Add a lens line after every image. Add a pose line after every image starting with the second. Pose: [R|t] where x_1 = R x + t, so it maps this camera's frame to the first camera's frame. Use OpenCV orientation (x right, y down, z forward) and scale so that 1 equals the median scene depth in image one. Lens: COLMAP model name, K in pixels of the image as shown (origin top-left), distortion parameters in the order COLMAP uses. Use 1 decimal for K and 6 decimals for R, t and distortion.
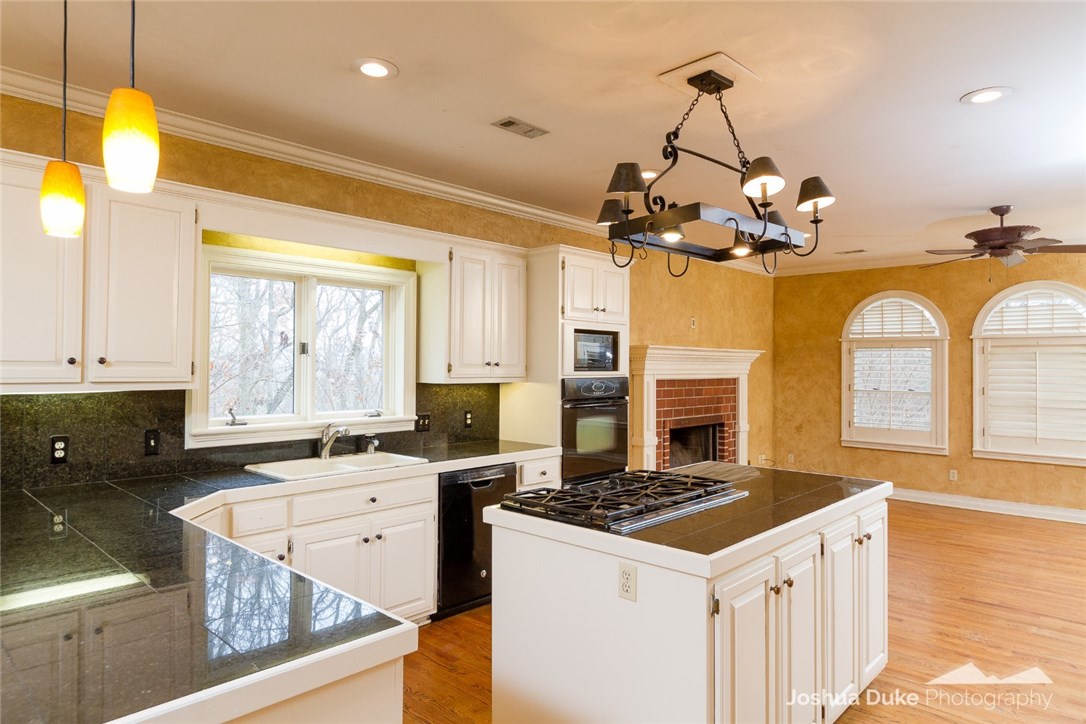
lens RADIAL K [[649.9, 0, 543.0], [0, 649.9, 362.0], [0, 0, 1]] dist [0.000461, -0.000892]
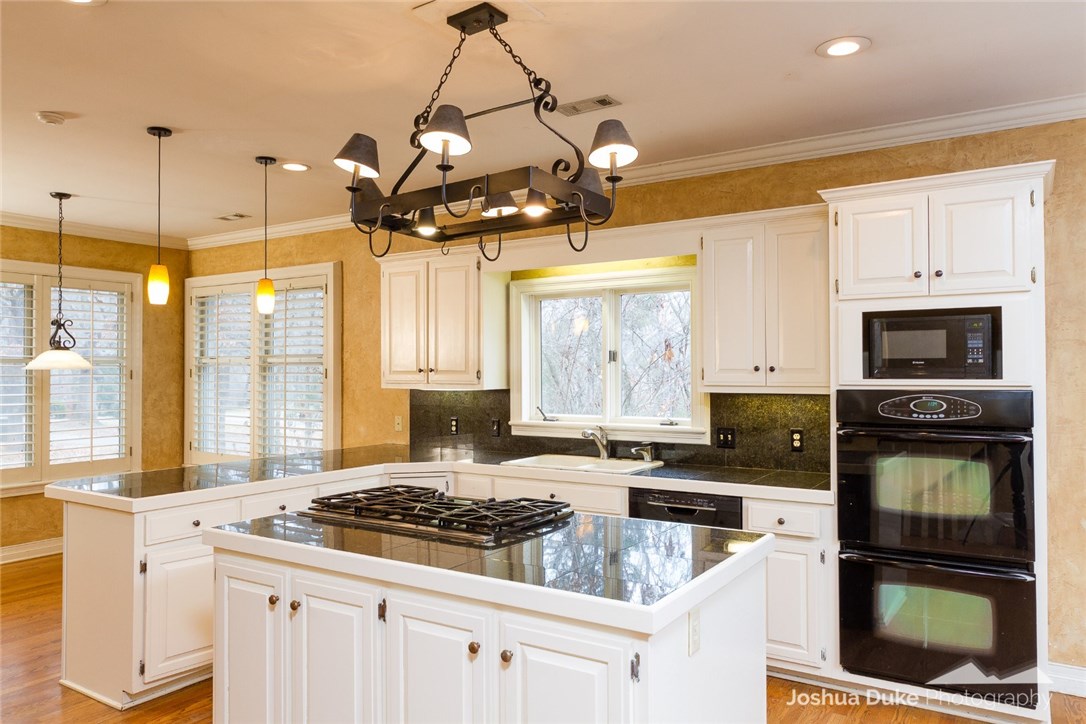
lens RADIAL K [[780.7, 0, 542.8], [0, 780.7, 386.9], [0, 0, 1]] dist [-0.002670, 0.001288]
pose [[0.179528, 0.012057, -0.983679, 0.498477], [0.011200, 0.999835, 0.014299, 0.005222], [0.983689, -0.013584, 0.179363, 0.363870]]
